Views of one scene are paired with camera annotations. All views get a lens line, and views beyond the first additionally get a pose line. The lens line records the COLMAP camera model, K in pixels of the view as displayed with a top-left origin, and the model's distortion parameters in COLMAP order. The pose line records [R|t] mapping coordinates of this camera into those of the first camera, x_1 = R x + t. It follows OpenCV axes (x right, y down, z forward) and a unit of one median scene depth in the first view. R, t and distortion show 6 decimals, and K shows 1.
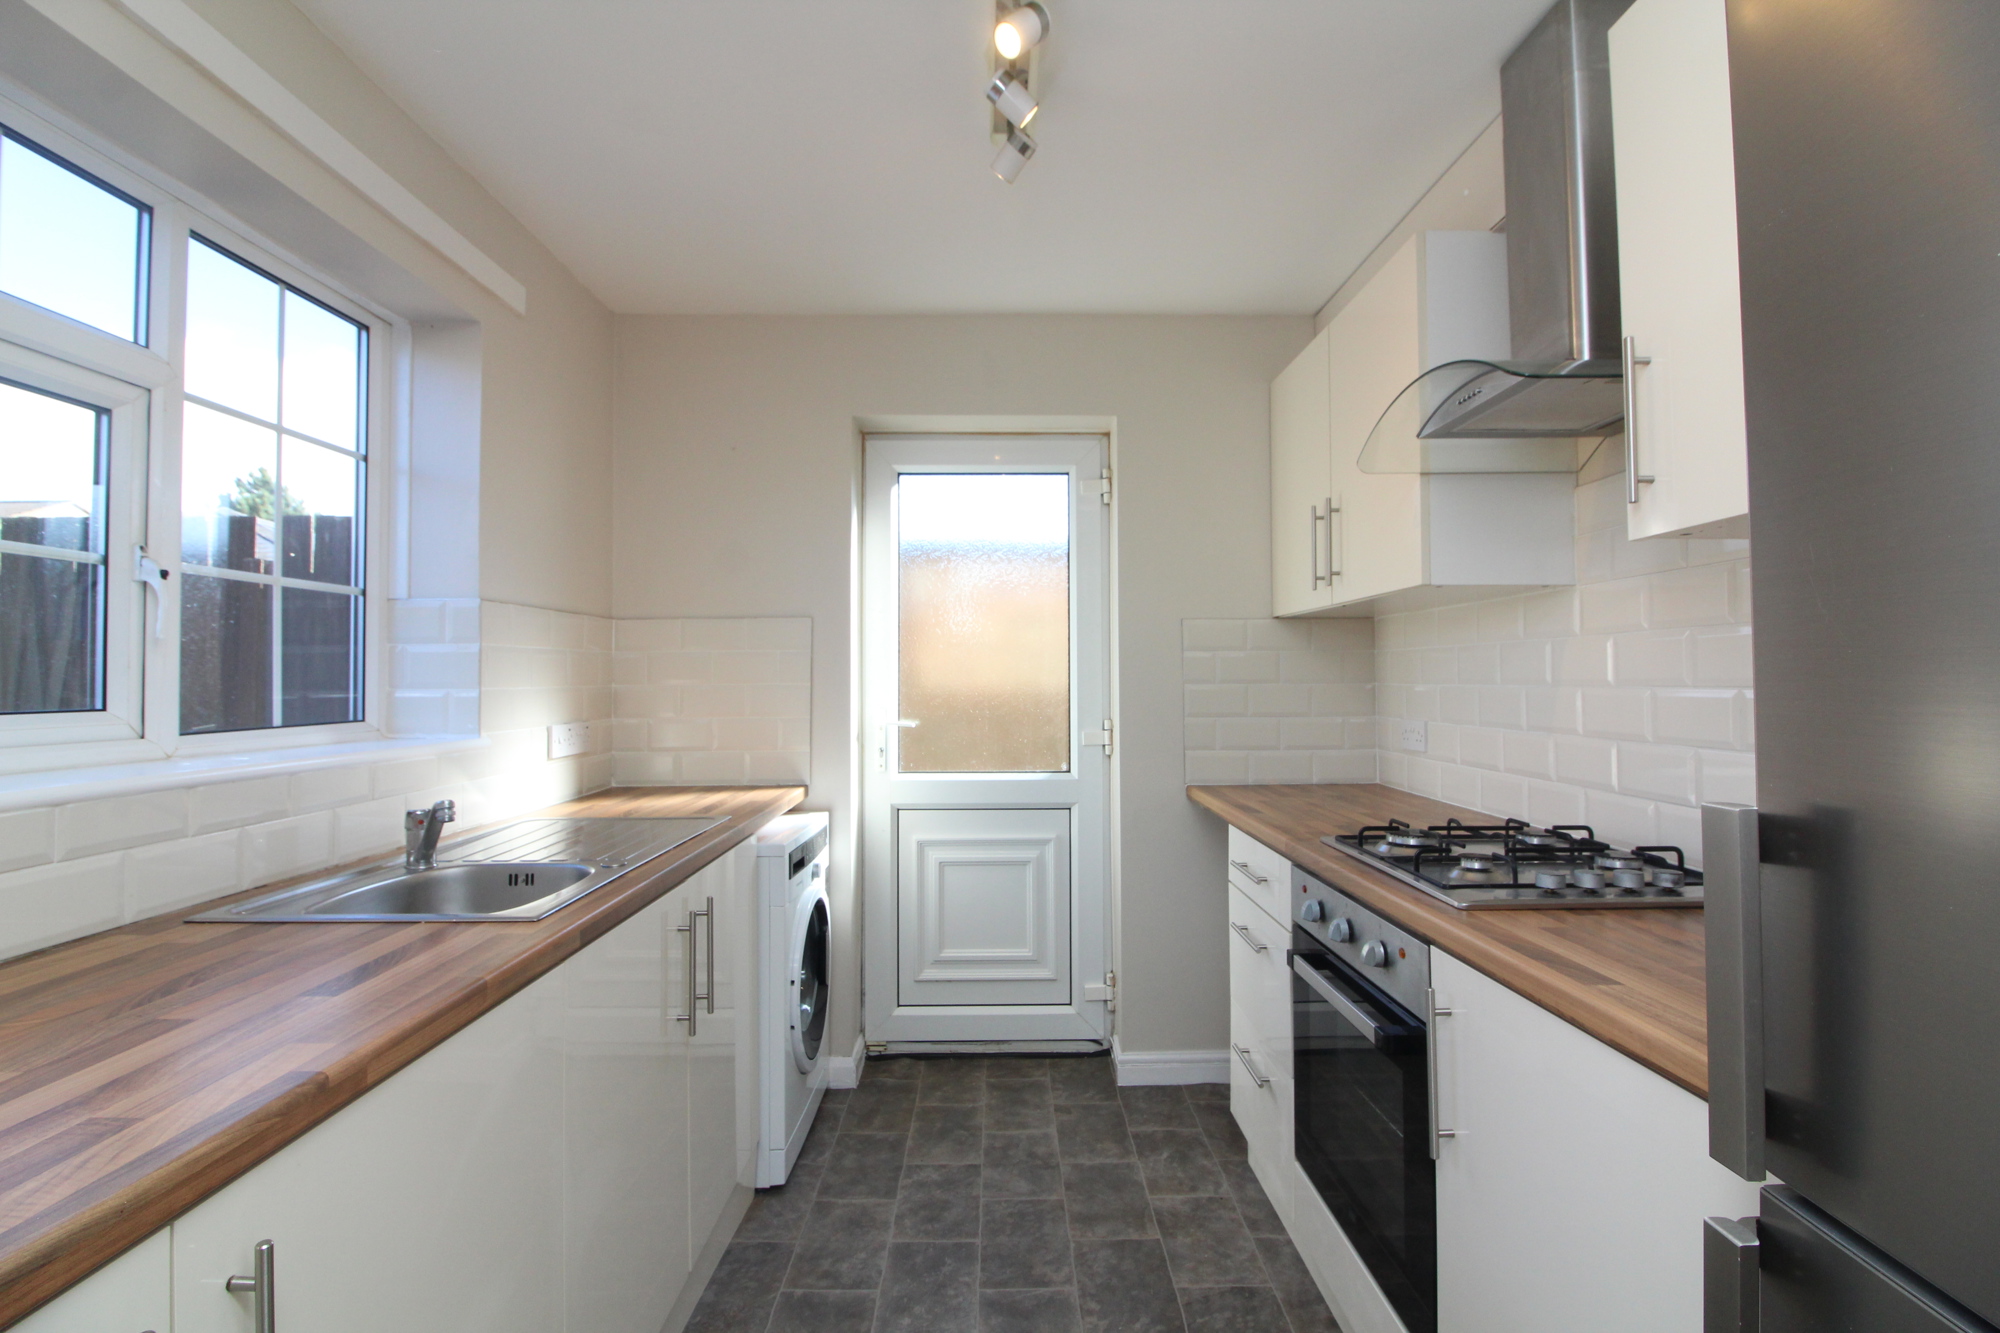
lens RADIAL K [[937.3, 0, 1018.8], [0, 937.3, 656.6], [0, 0, 1]] dist [0.003151, -0.013546]
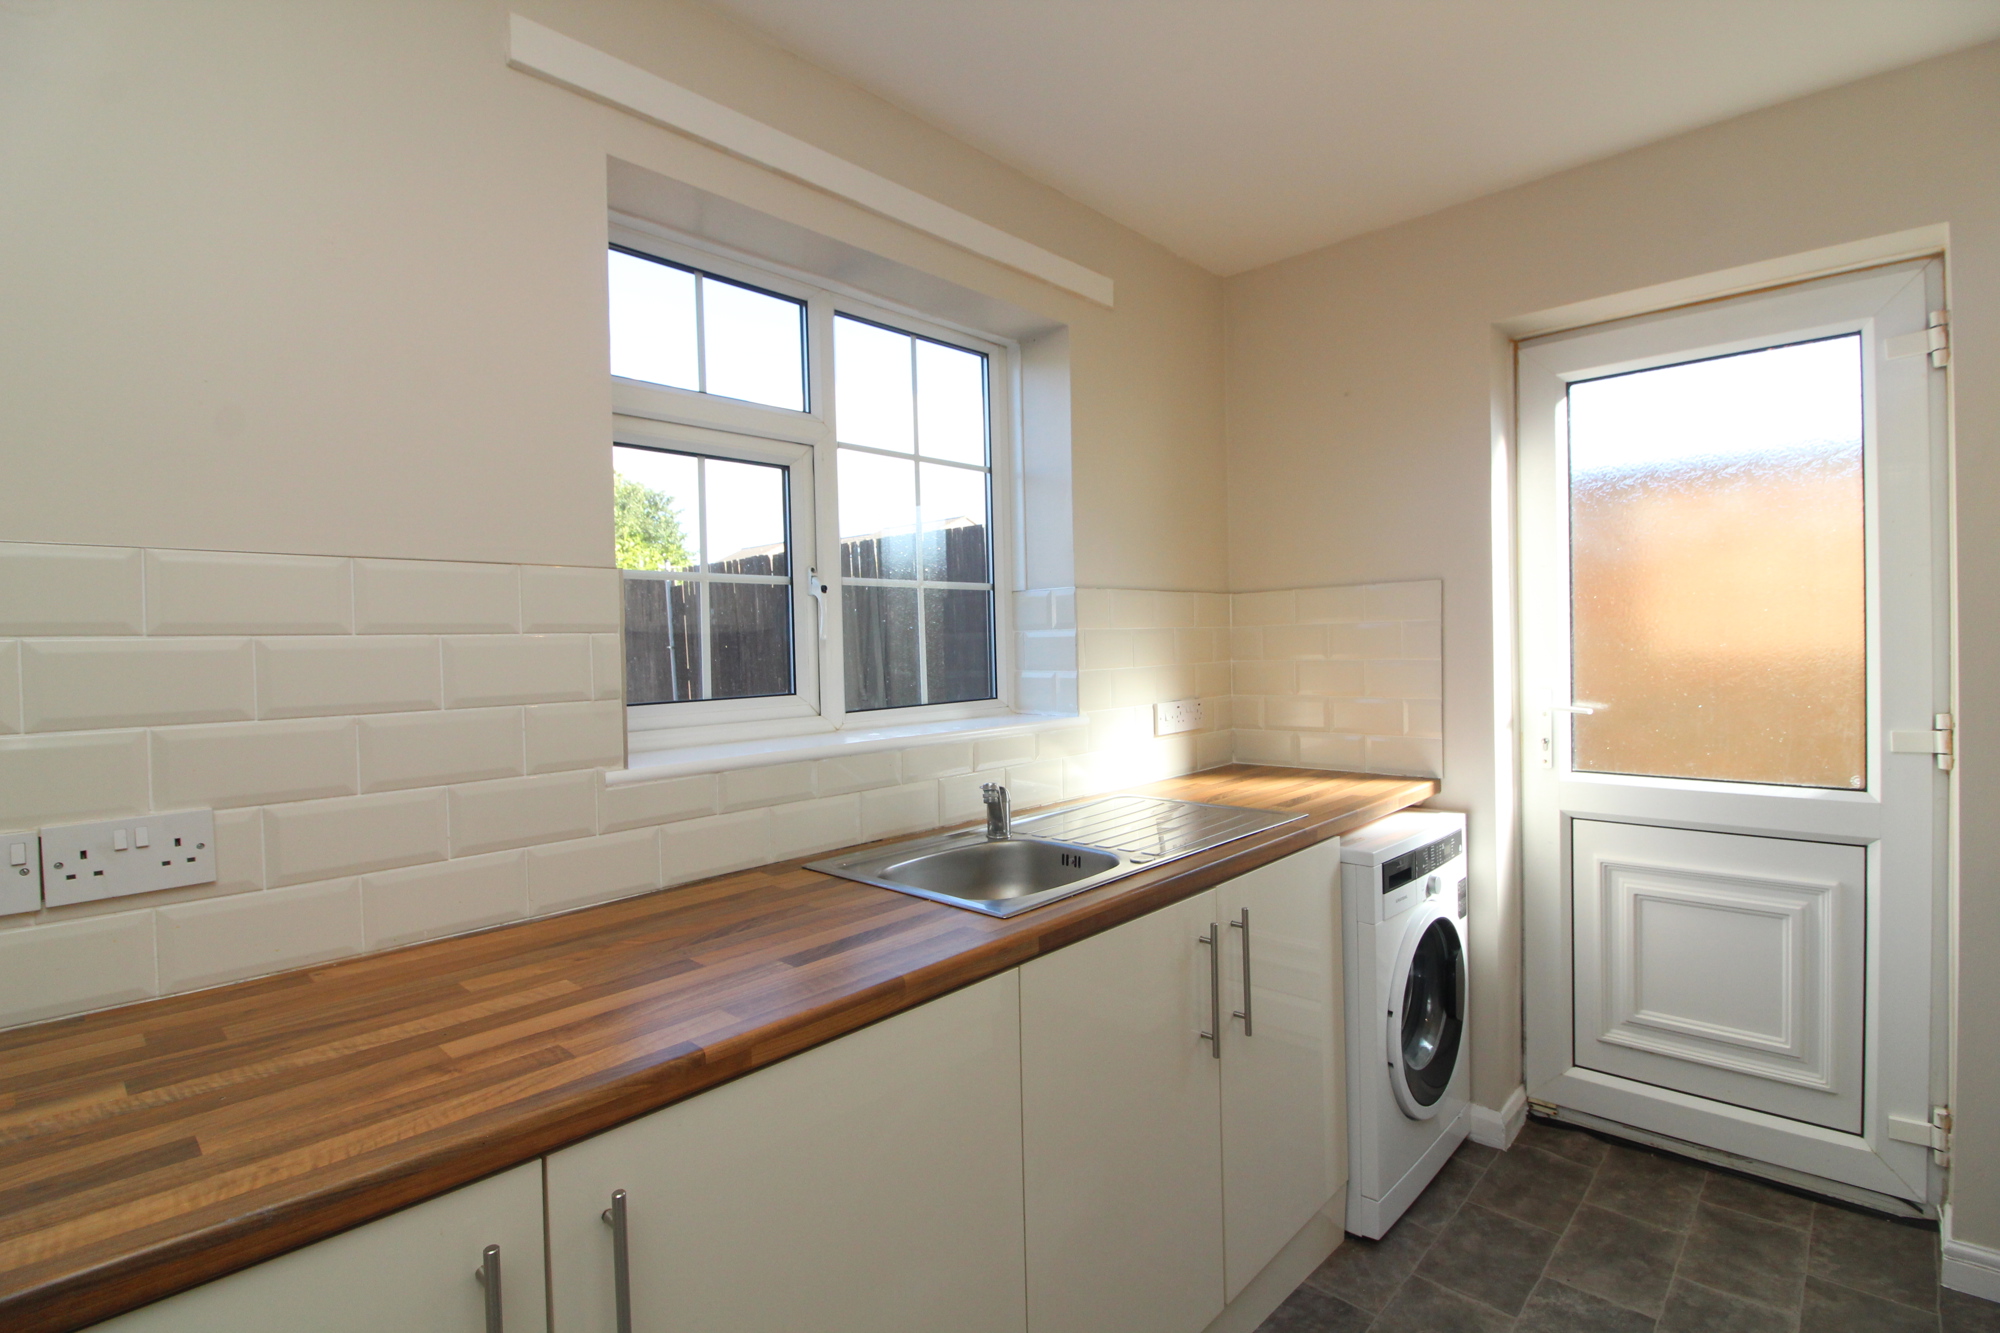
lens RADIAL K [[941.5, 0, 998.5], [0, 941.5, 656.9], [0, 0, 1]] dist [-0.000019, -0.012927]
pose [[0.712425, -0.001860, -0.701746, 0.099860], [0.036240, 0.998760, 0.034145, -0.018392], [0.700812, -0.049757, 0.711609, 0.143973]]
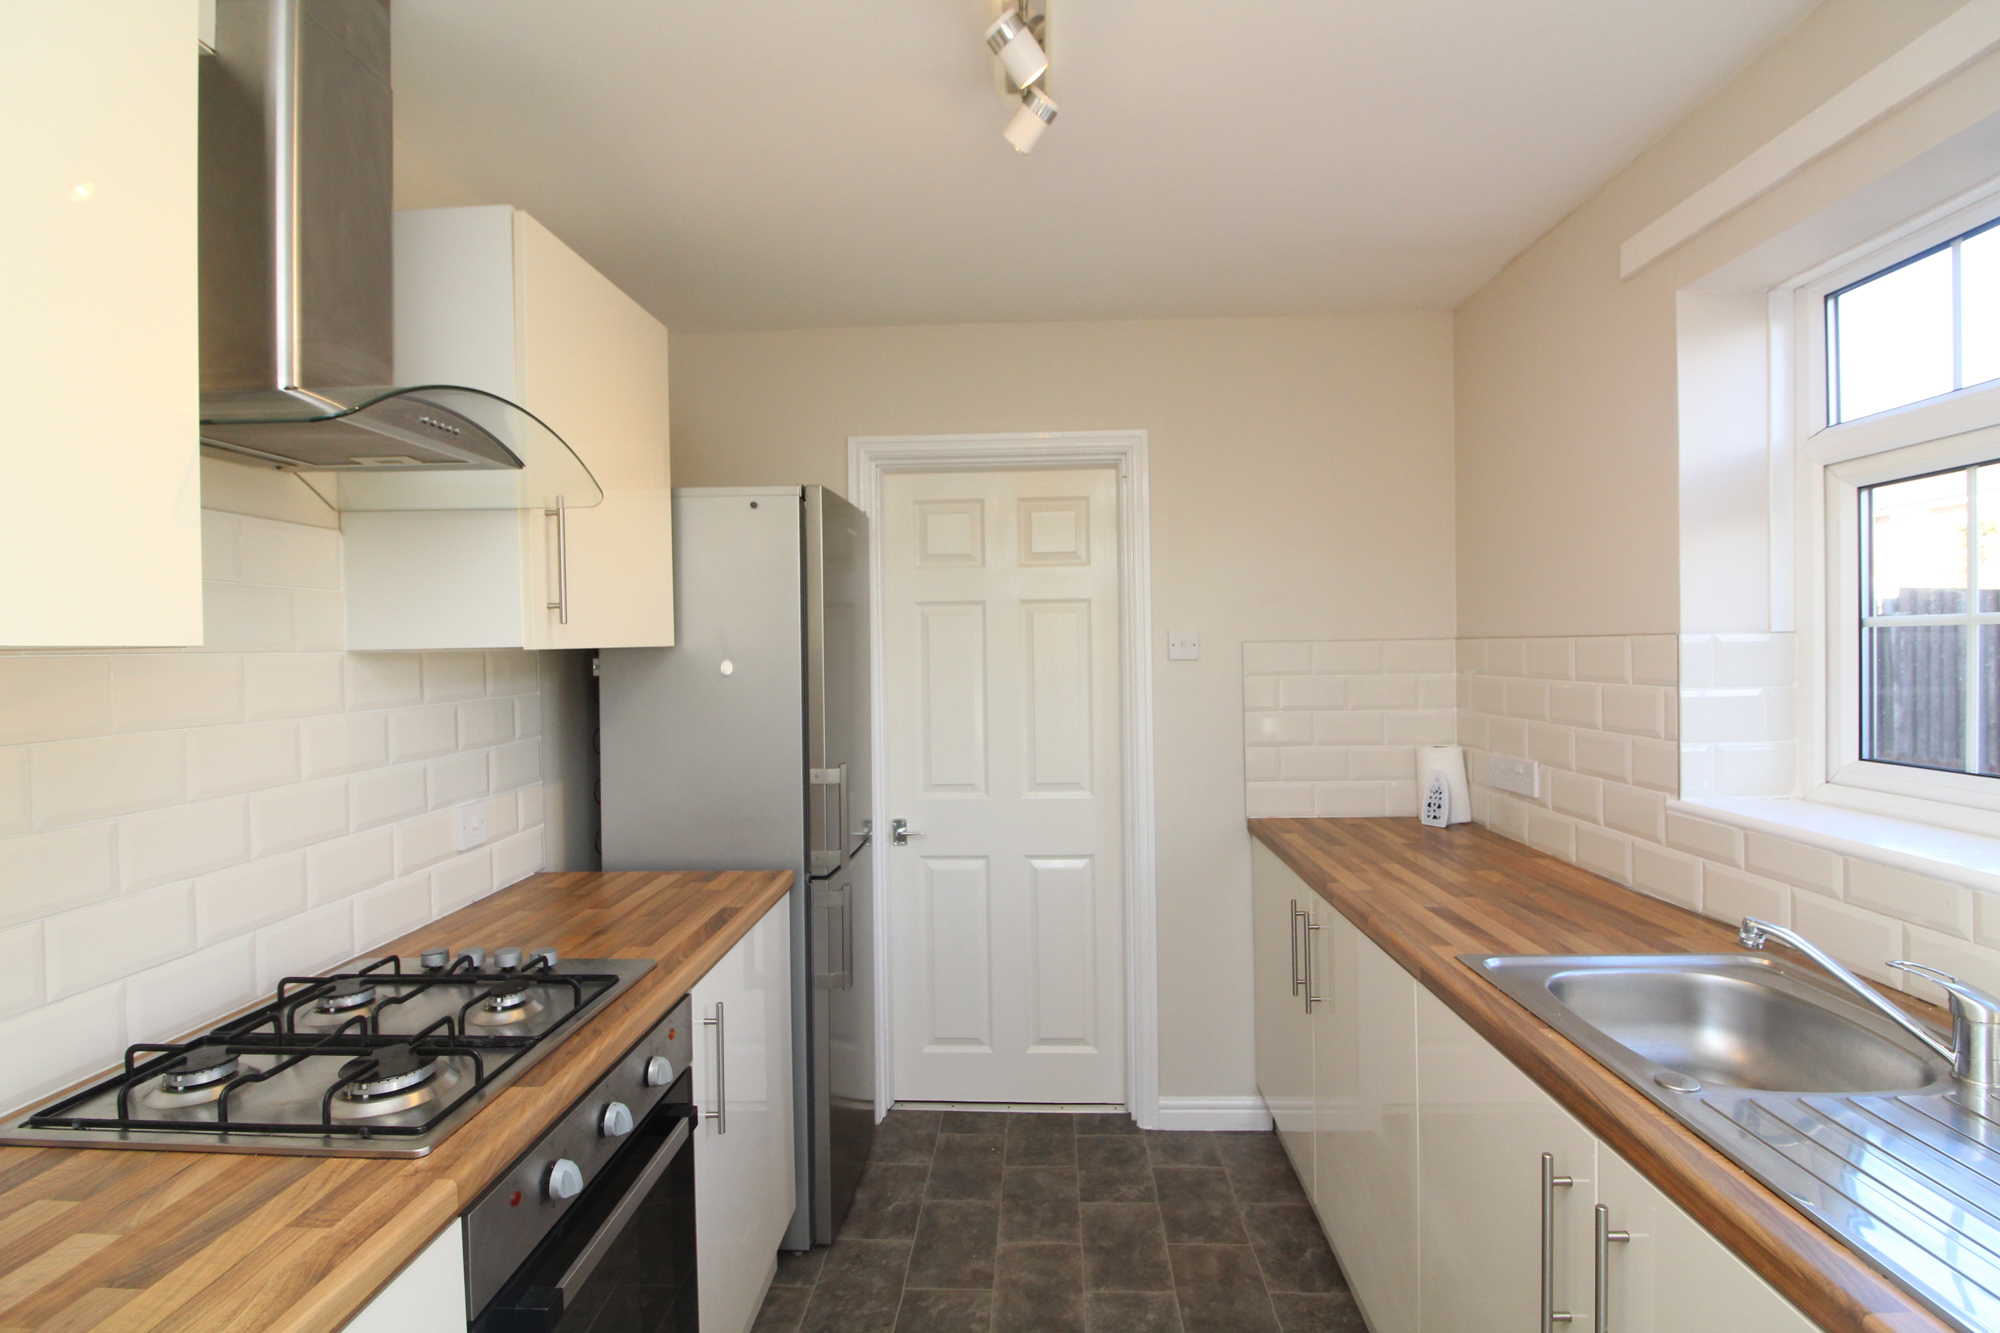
lens RADIAL K [[937.3, 0, 1018.8], [0, 937.3, 656.6], [0, 0, 1]] dist [0.003151, -0.013546]
pose [[-0.998490, 0.012400, 0.053517, -0.034008], [0.011293, 0.999717, -0.020950, -0.017617], [-0.053761, -0.020314, -0.998347, 1.938938]]
